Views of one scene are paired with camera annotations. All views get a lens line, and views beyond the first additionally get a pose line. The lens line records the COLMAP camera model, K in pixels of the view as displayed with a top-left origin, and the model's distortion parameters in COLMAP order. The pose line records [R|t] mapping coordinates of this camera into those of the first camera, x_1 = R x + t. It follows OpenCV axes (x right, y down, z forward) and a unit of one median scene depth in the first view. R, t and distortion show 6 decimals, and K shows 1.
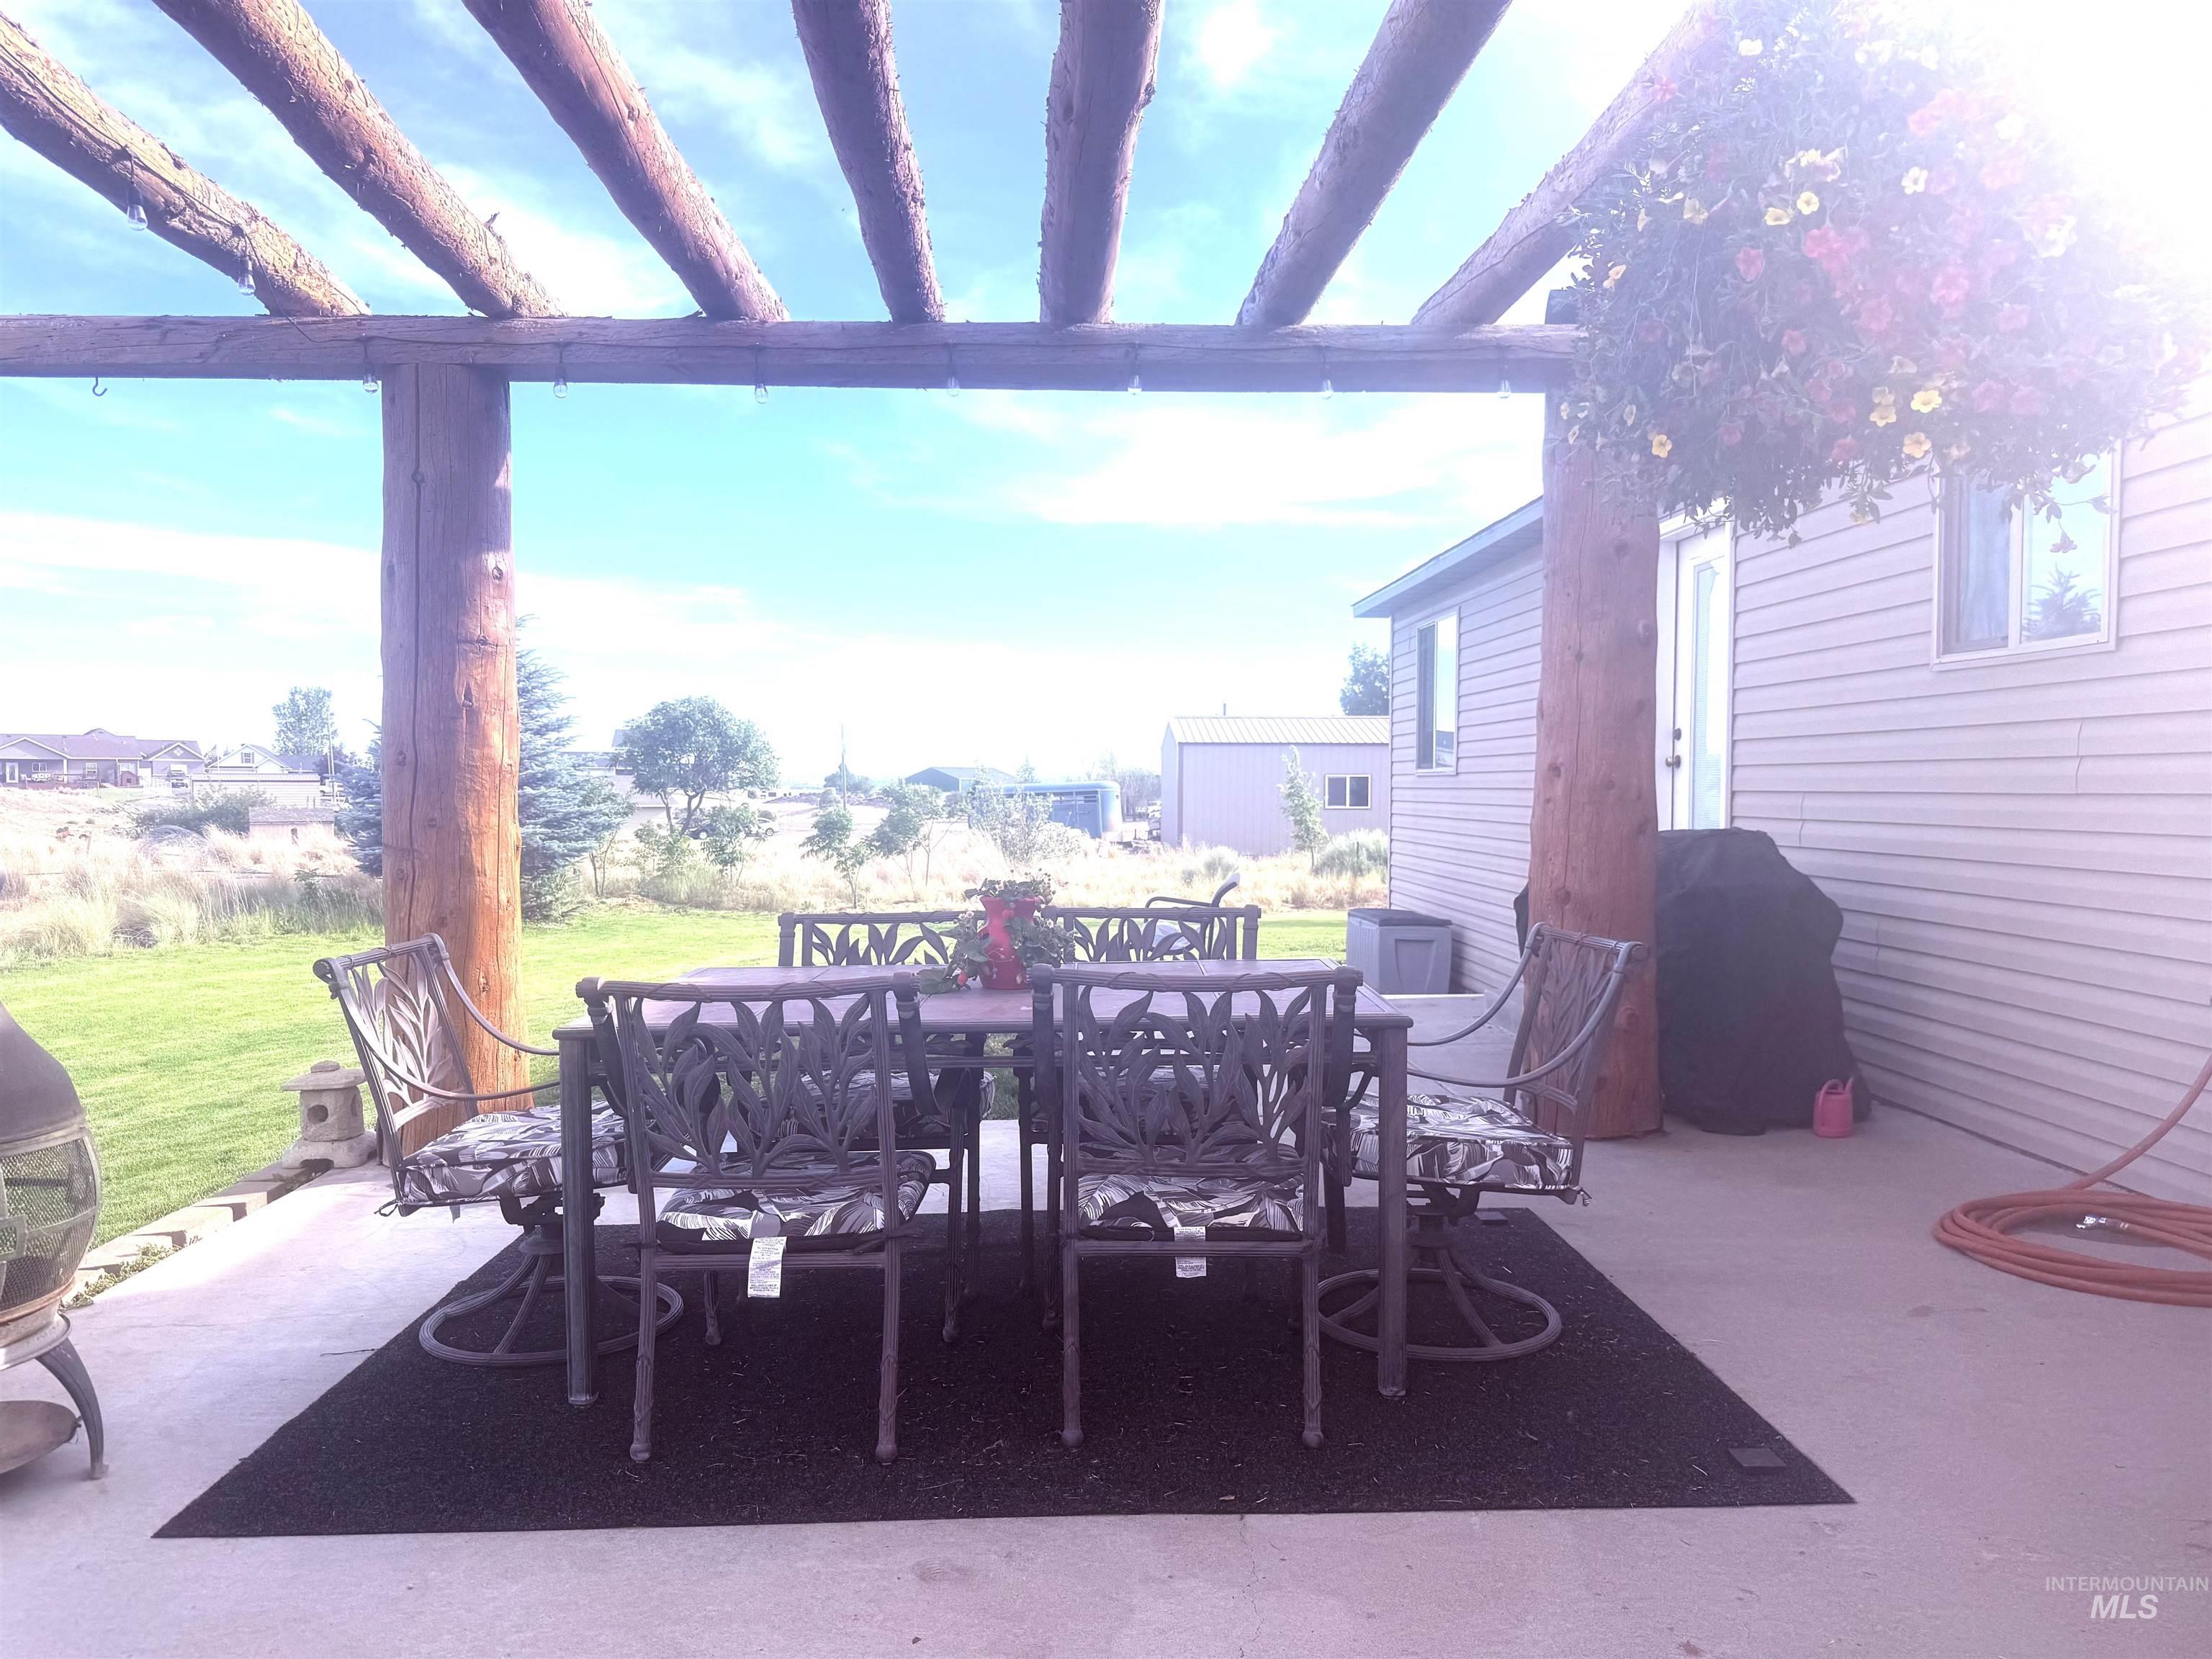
lens RADIAL K [[1563.2, 0, 1105.4], [0, 1563.2, 818.5], [0, 0, 1]] dist [0.011034, -0.008140]
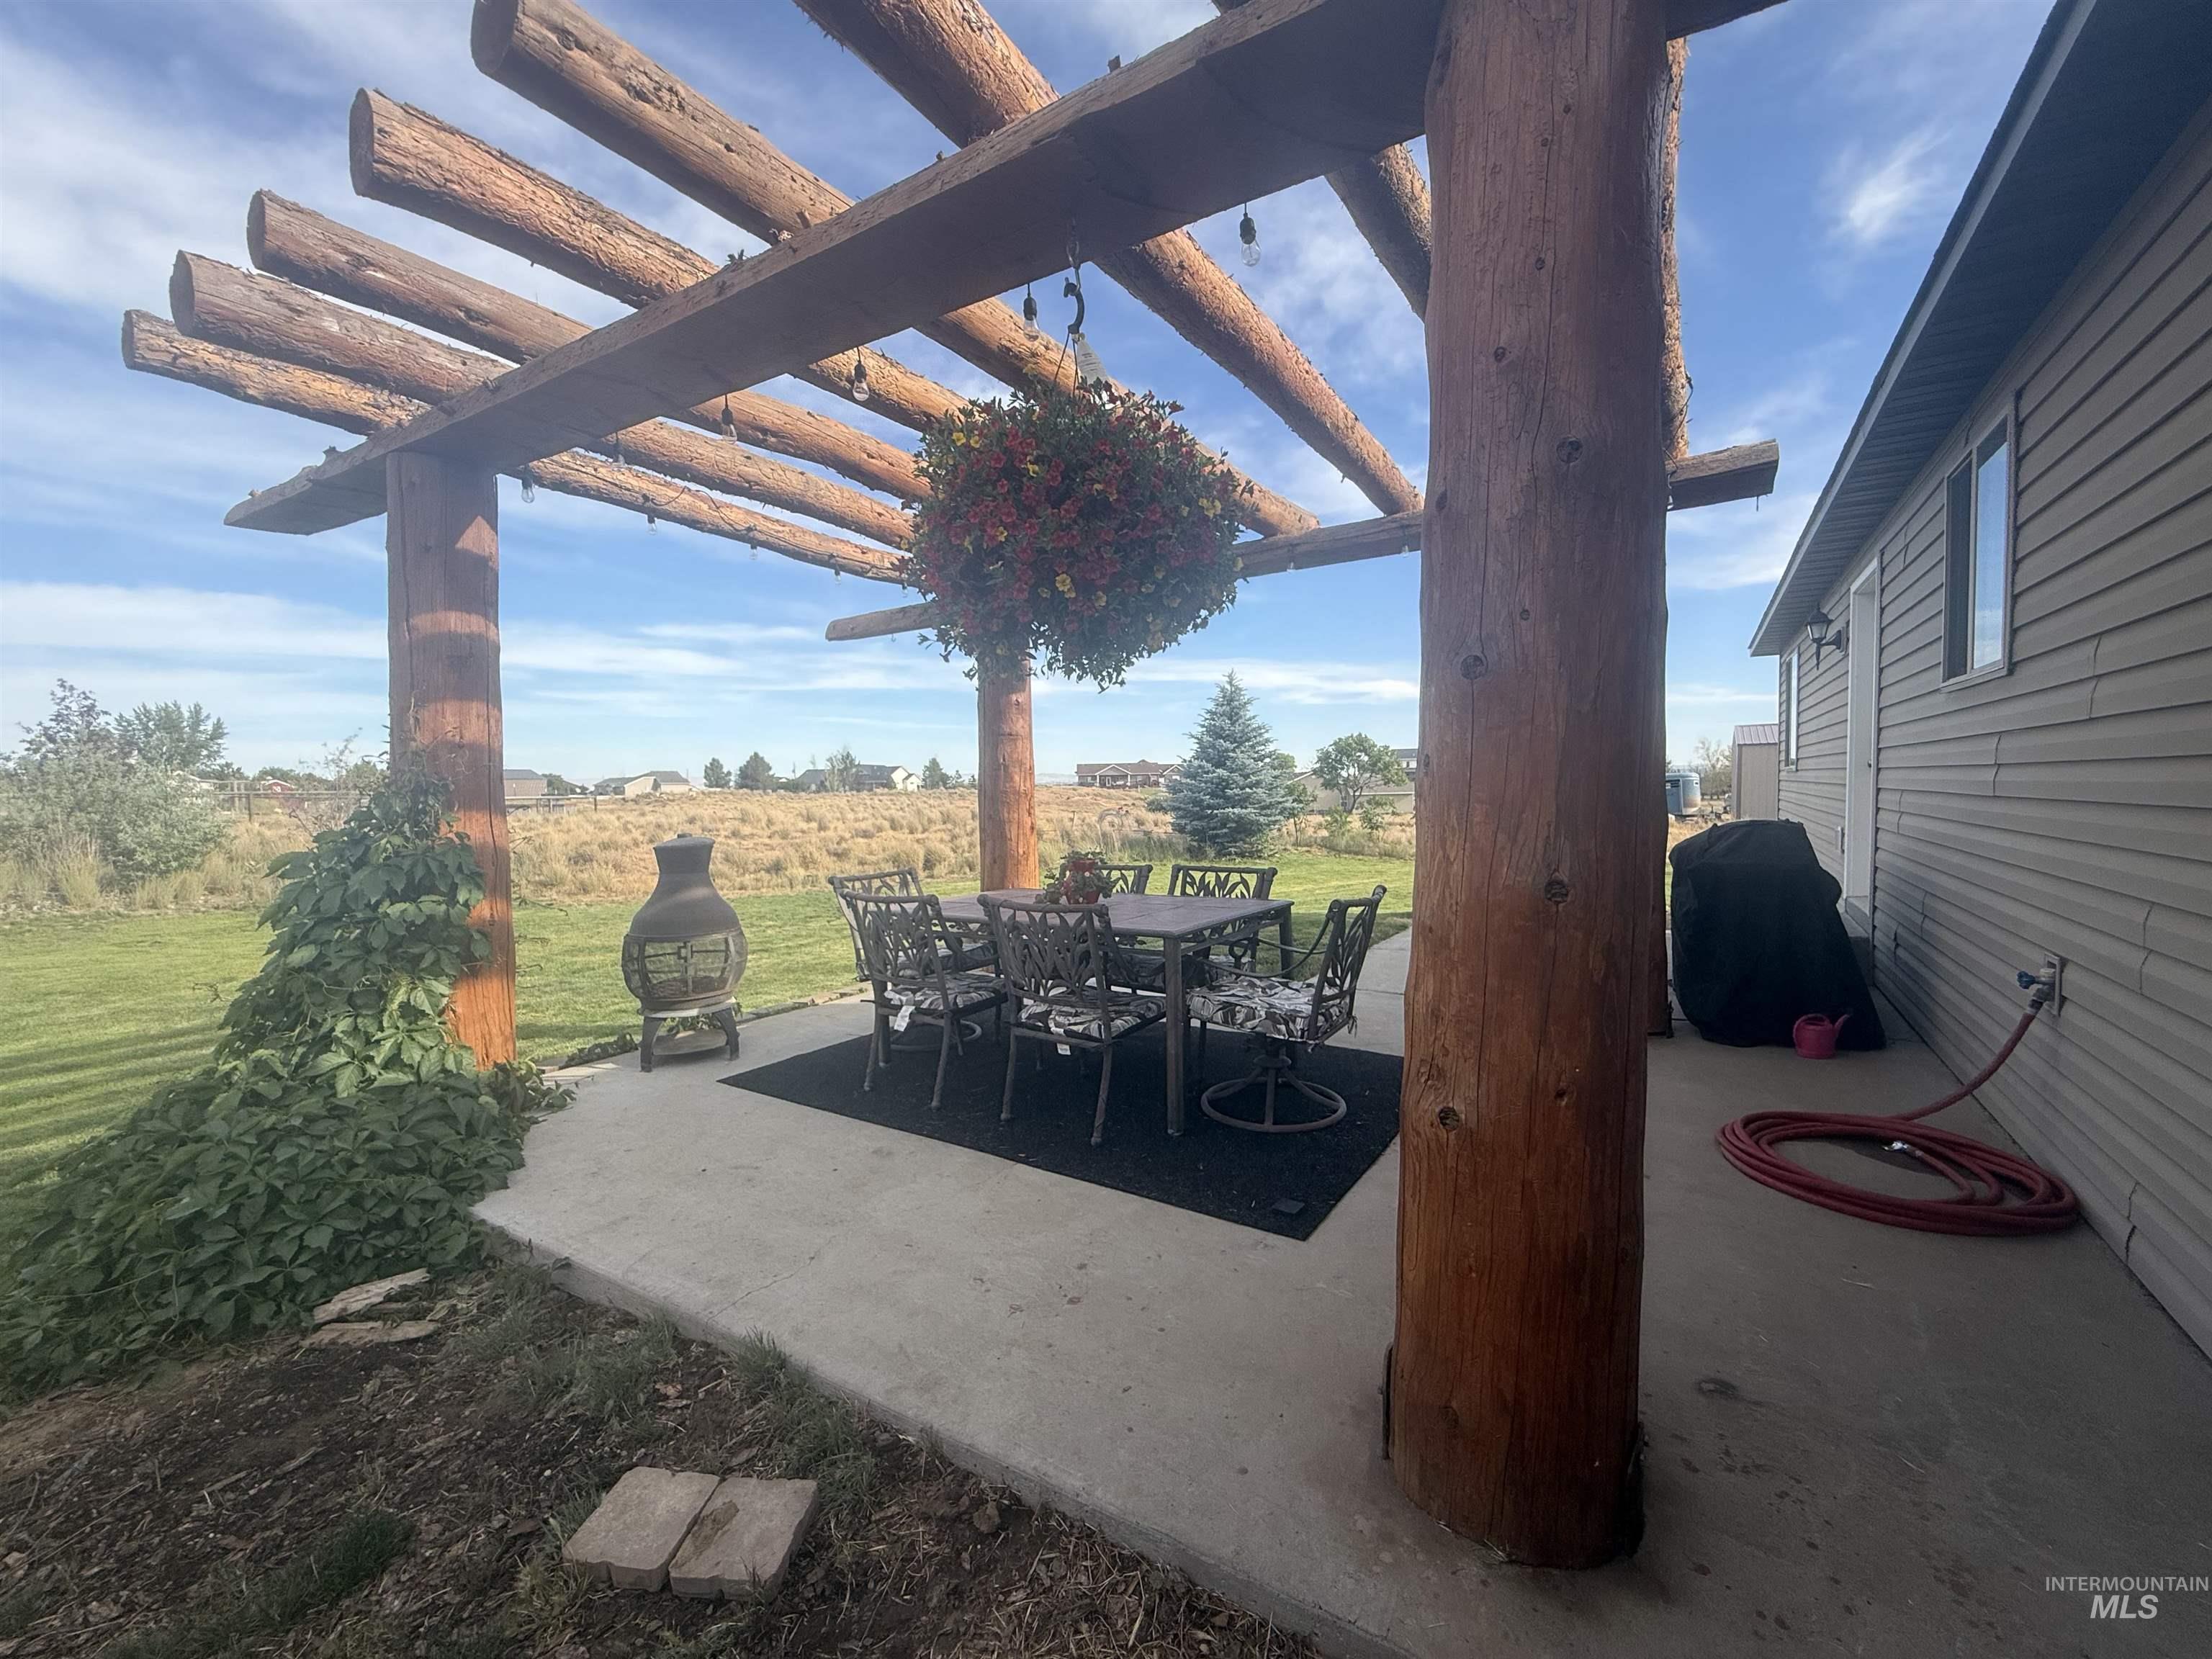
lens RADIAL K [[886.2, 0, 1115.7], [0, 886.2, 837.6], [0, 0, 1]] dist [-0.001597, 0.000133]
pose [[0.816267, 0.015789, -0.577459, 0.682615], [0.008980, 0.999159, 0.040012, -0.026623], [0.577605, -0.037846, 0.815439, 0.104158]]
